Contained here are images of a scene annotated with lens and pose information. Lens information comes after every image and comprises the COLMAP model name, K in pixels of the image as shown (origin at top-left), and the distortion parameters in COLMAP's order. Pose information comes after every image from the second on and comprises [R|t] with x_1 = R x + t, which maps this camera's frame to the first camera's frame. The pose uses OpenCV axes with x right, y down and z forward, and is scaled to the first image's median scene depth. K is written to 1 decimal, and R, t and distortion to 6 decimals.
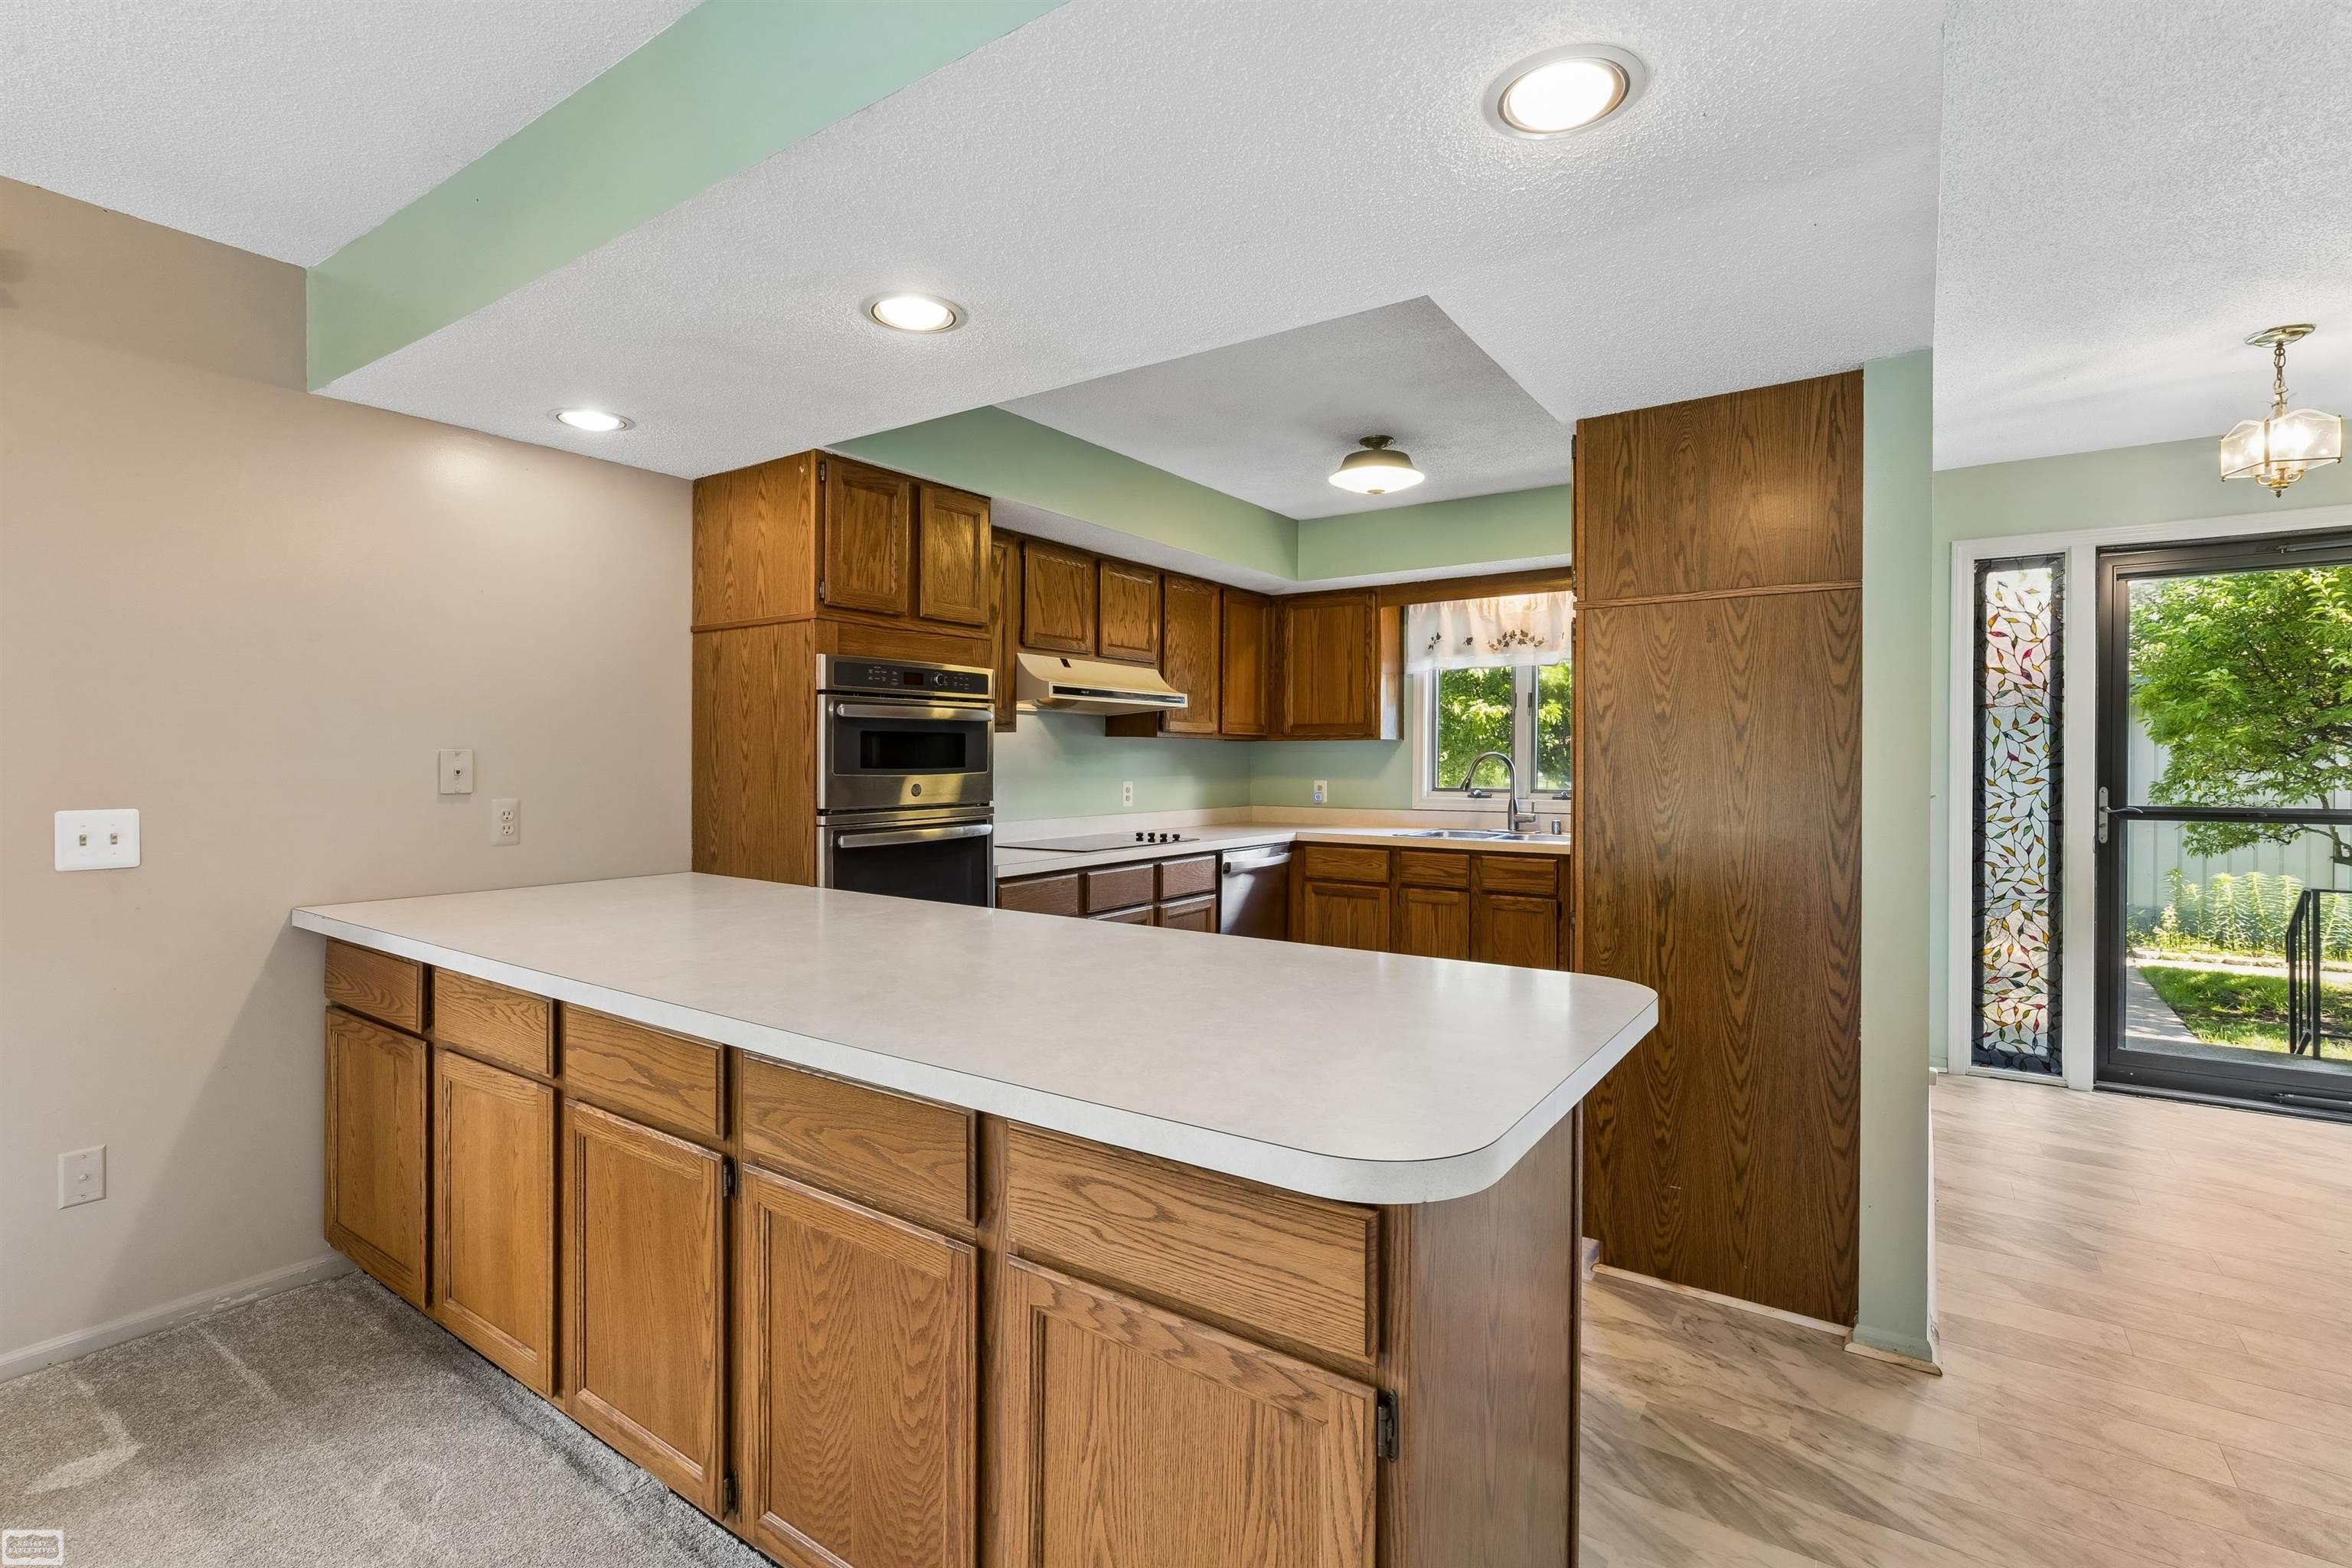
lens RADIAL K [[1062.5, 0, 1189.5], [0, 1062.5, 766.5], [0, 0, 1]] dist [-0.007323, 0.003033]
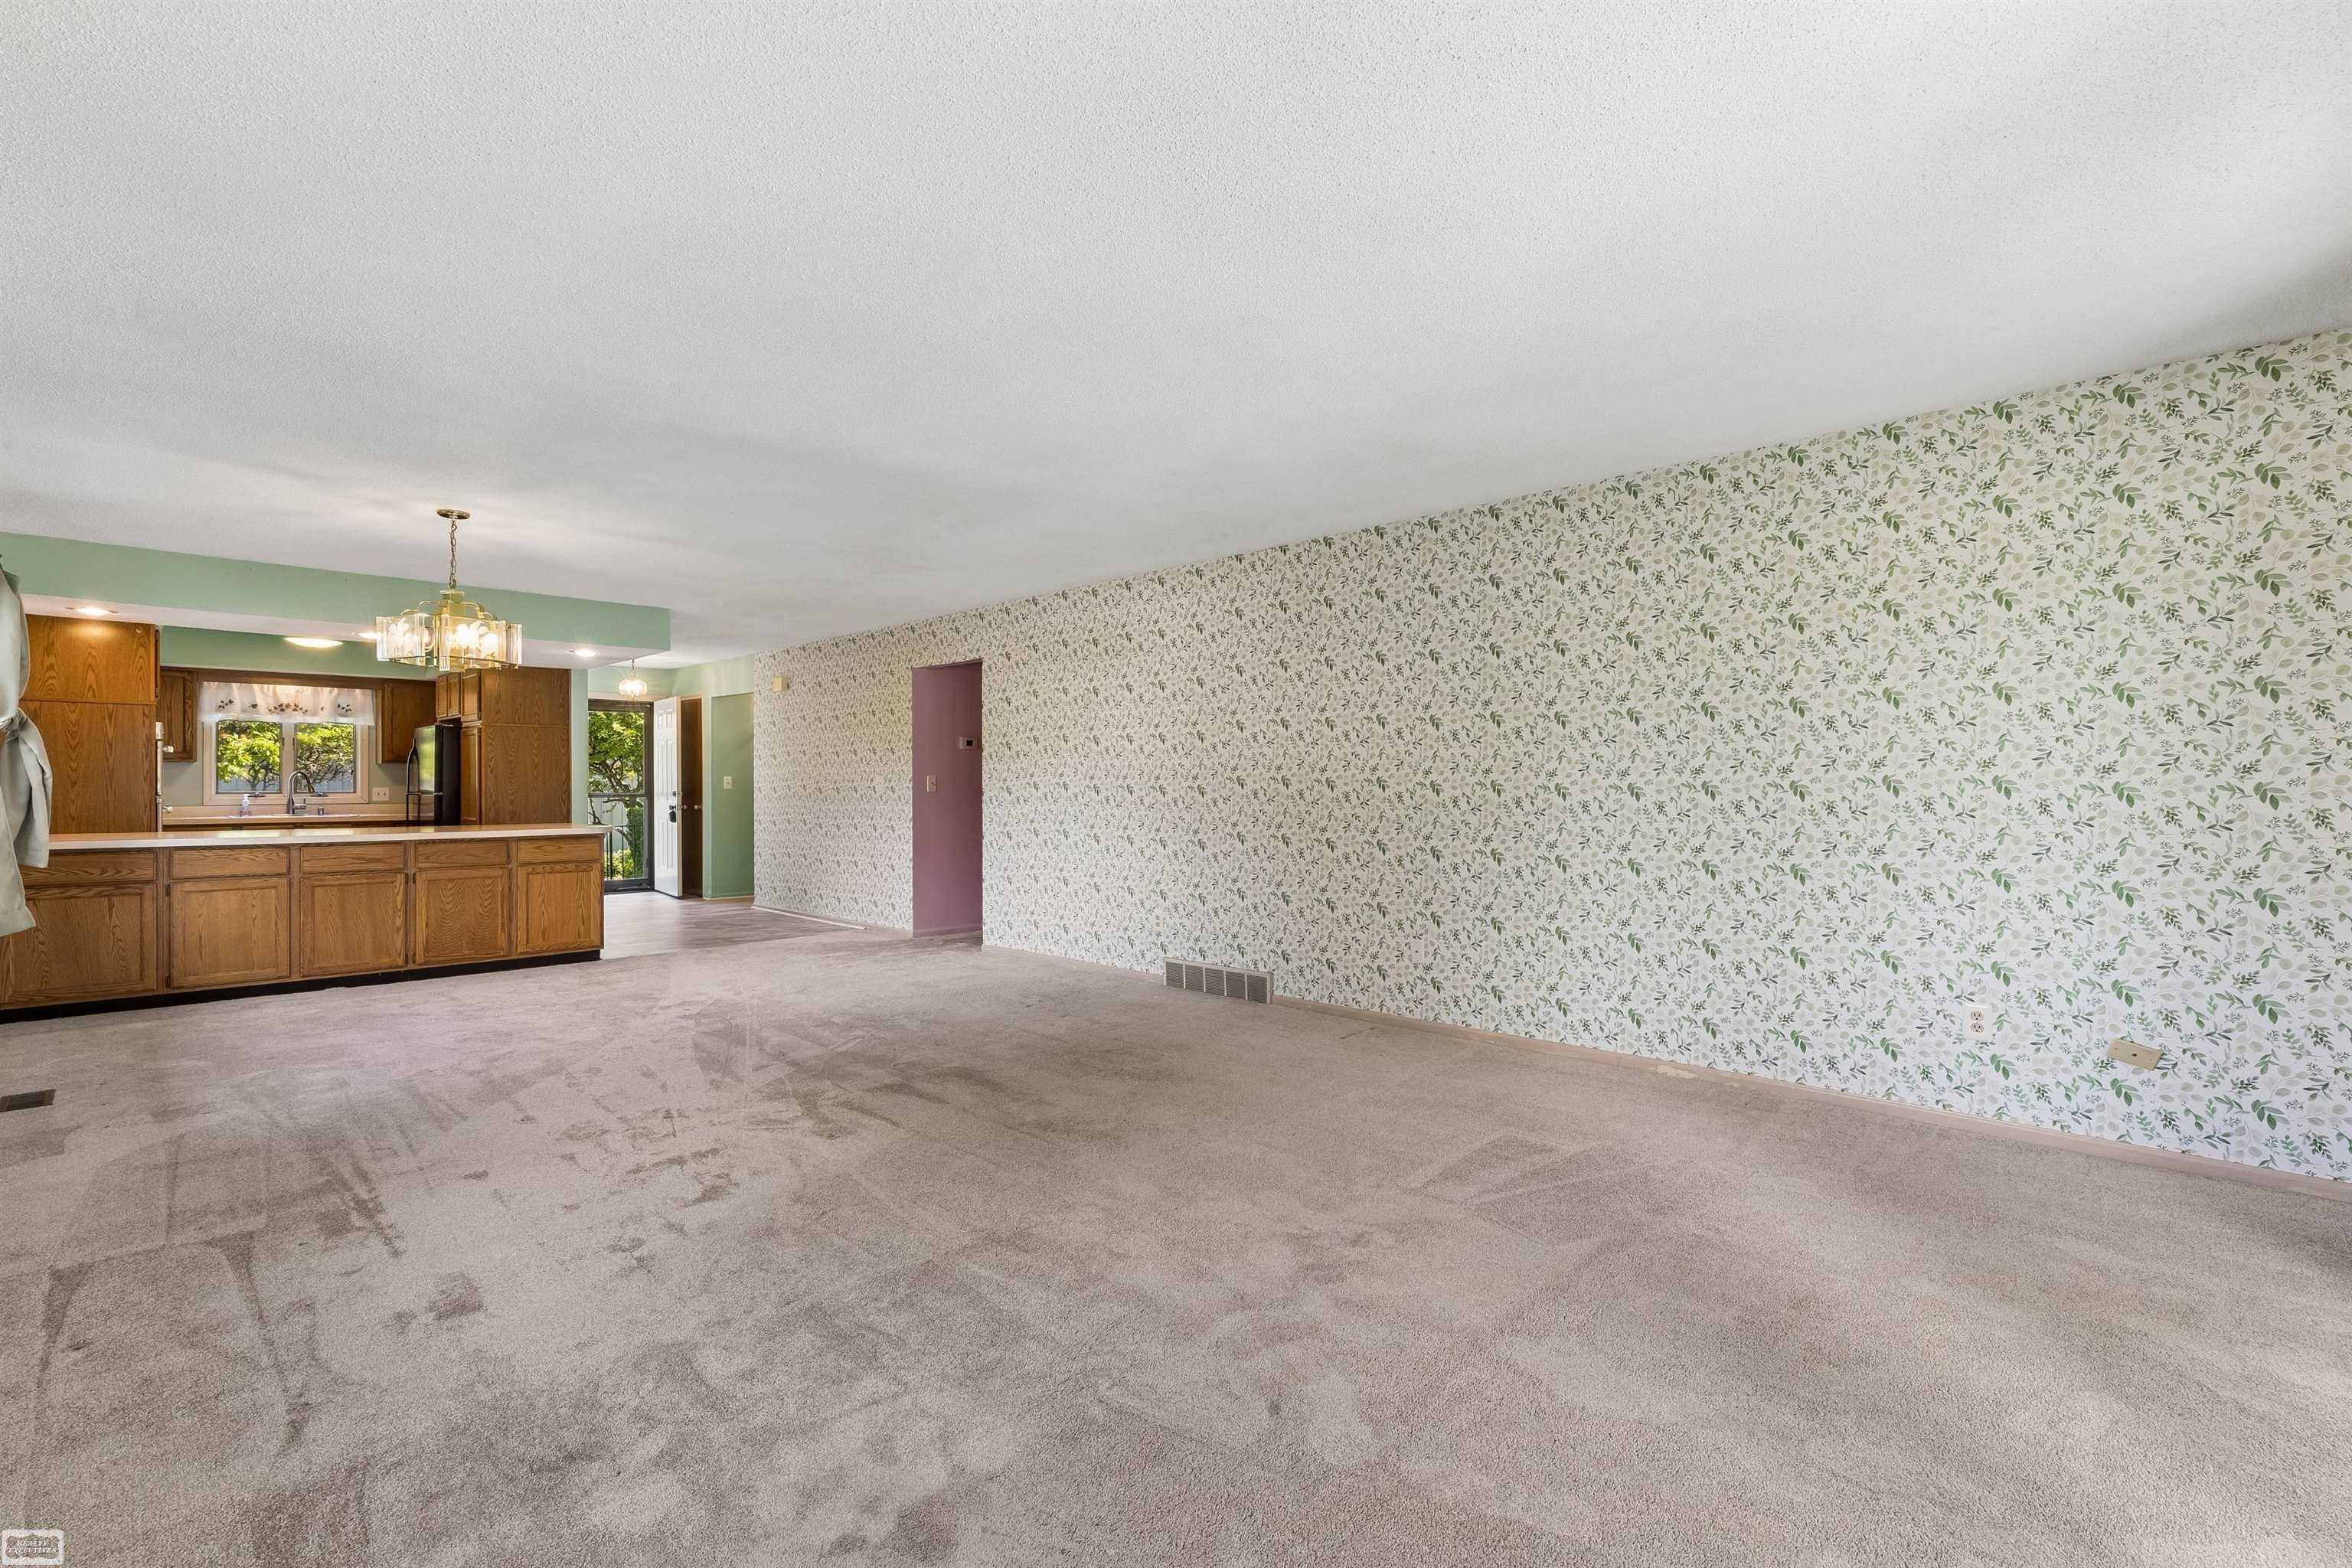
lens RADIAL K [[1062.5, 0, 1152.8], [0, 1062.5, 788.0], [0, 0, 1]] dist [-0.007323, 0.003033]
pose [[0.193590, -0.005660, 0.981066, -1.457221], [0.005490, 0.999974, 0.004686, 0.019047], [-0.981067, 0.004479, 0.193616, -0.972260]]
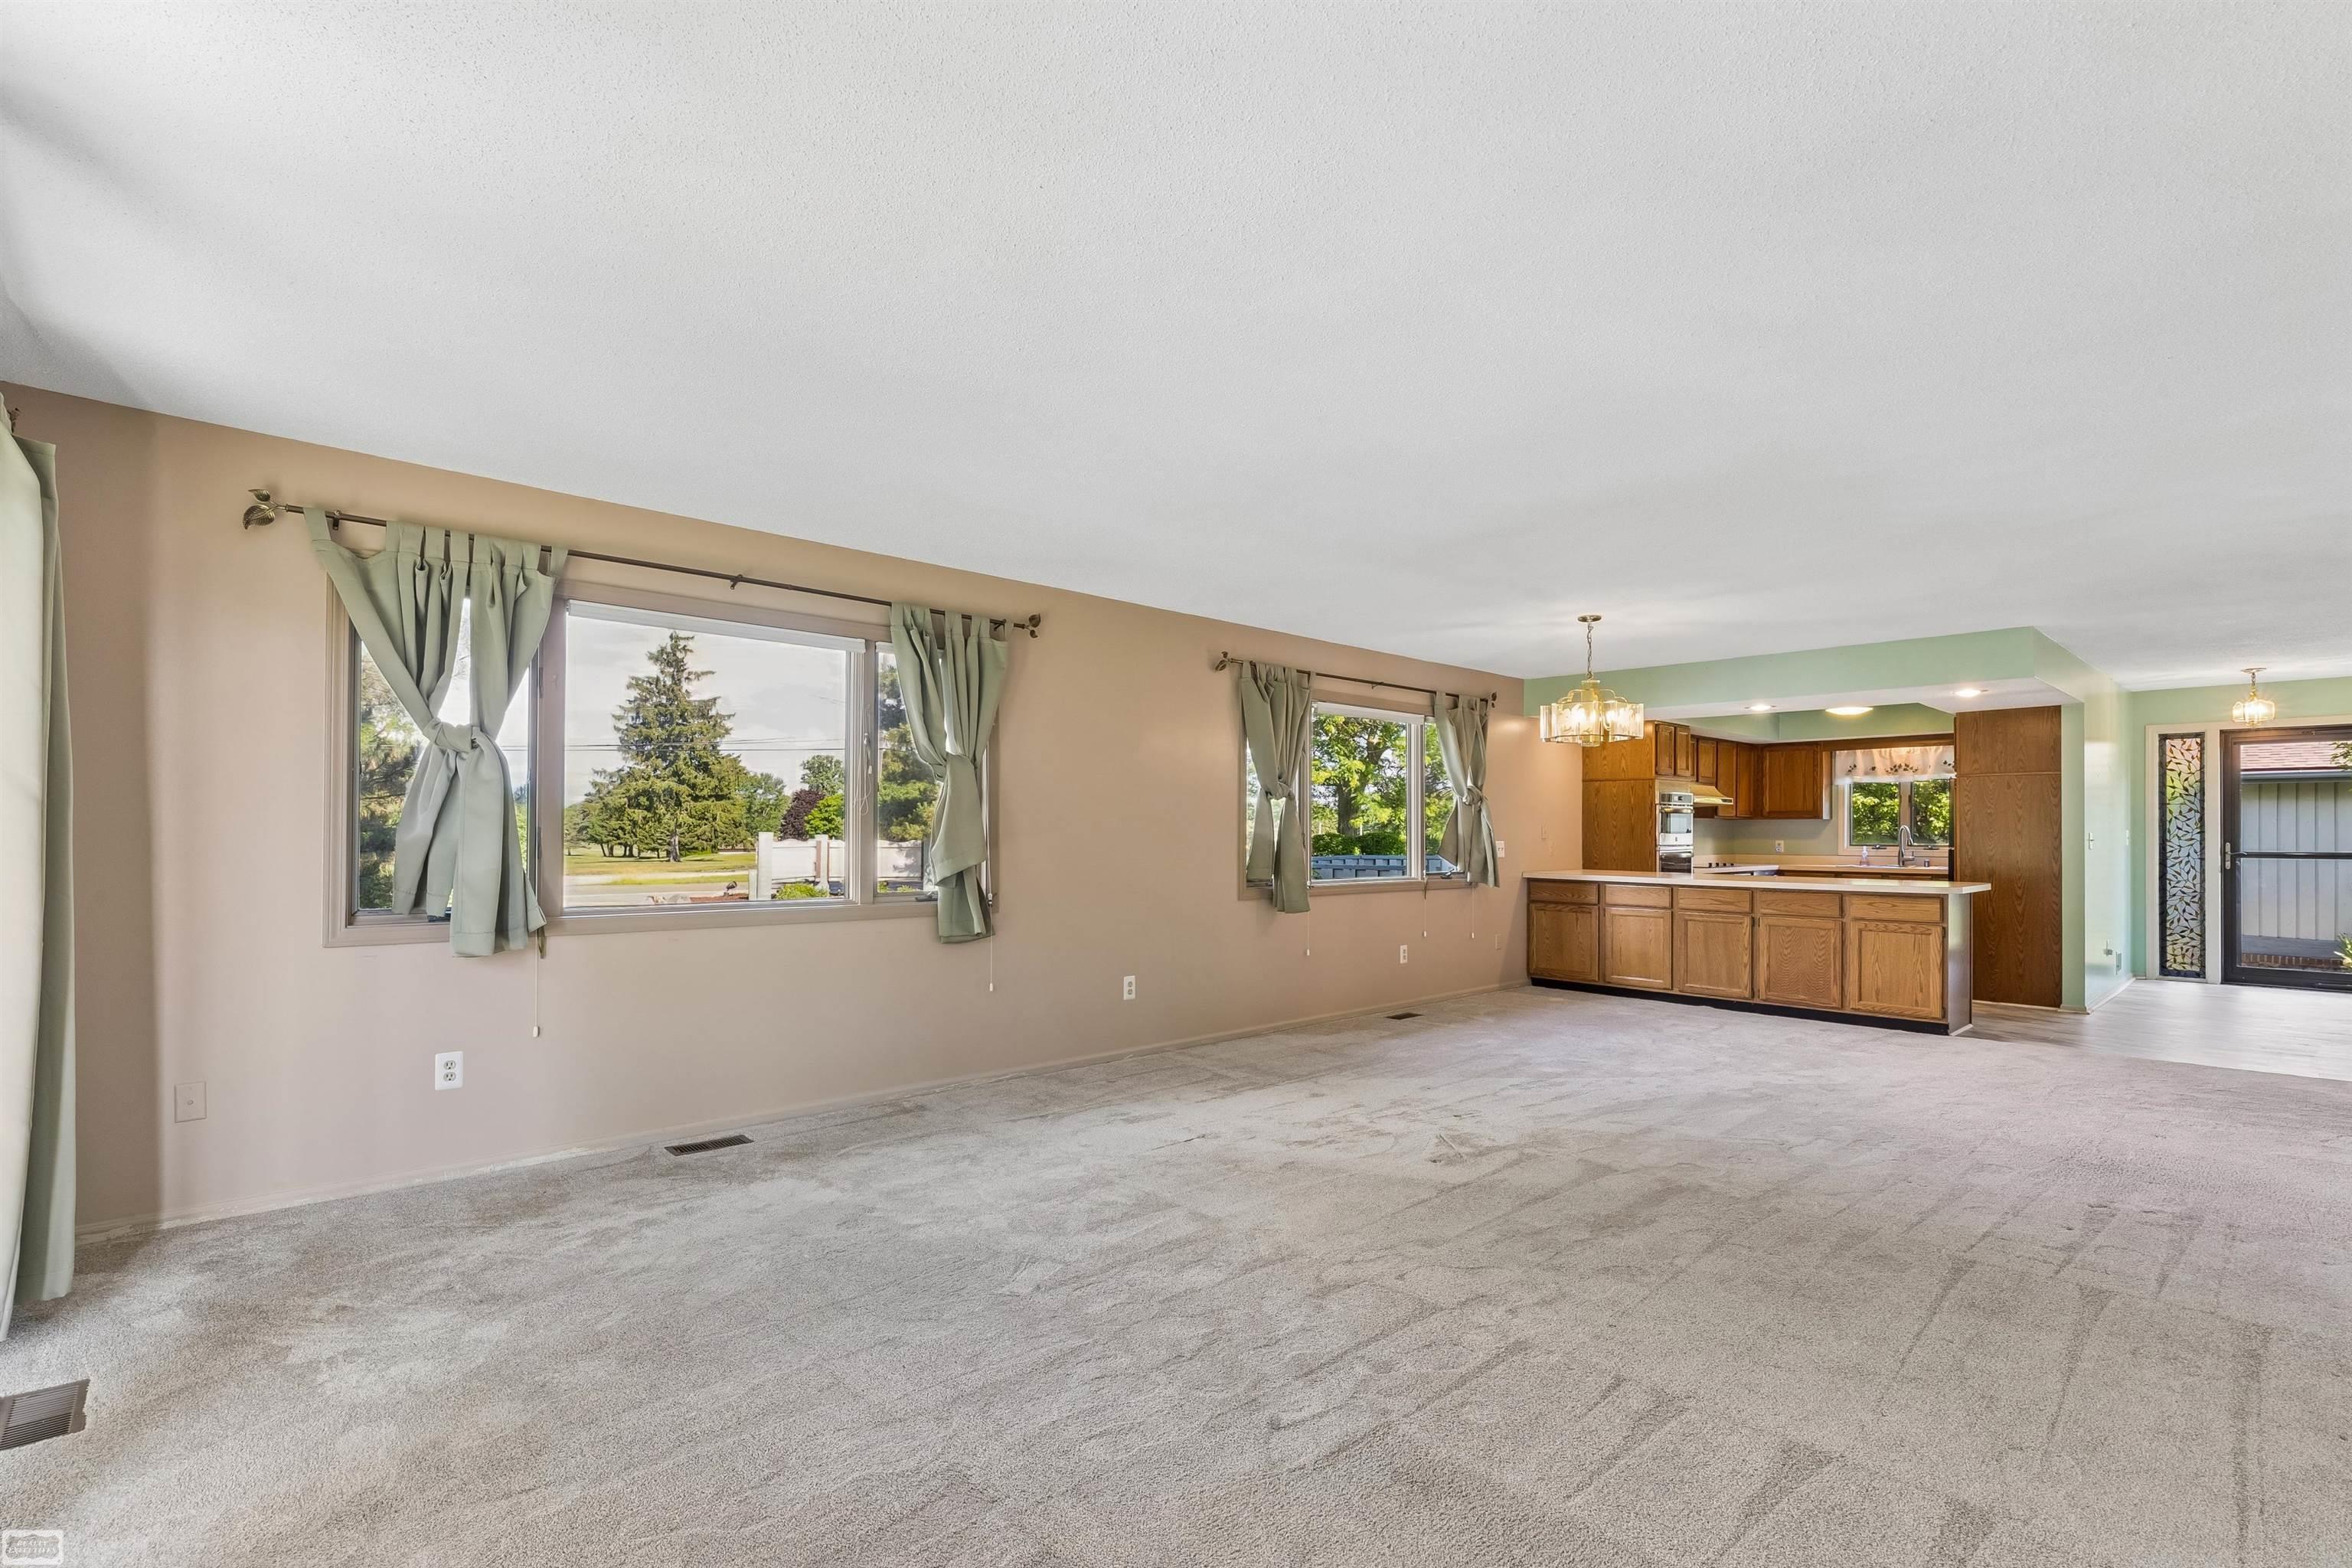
lens RADIAL K [[1062.5, 0, 1176.6], [0, 1062.5, 822.7], [0, 0, 1]] dist [-0.007323, 0.003033]
pose [[0.973842, 0.000901, -0.227223, -0.690765], [-0.004345, 0.999883, -0.014661, 0.019726], [0.227183, 0.015264, 0.973732, -1.511600]]
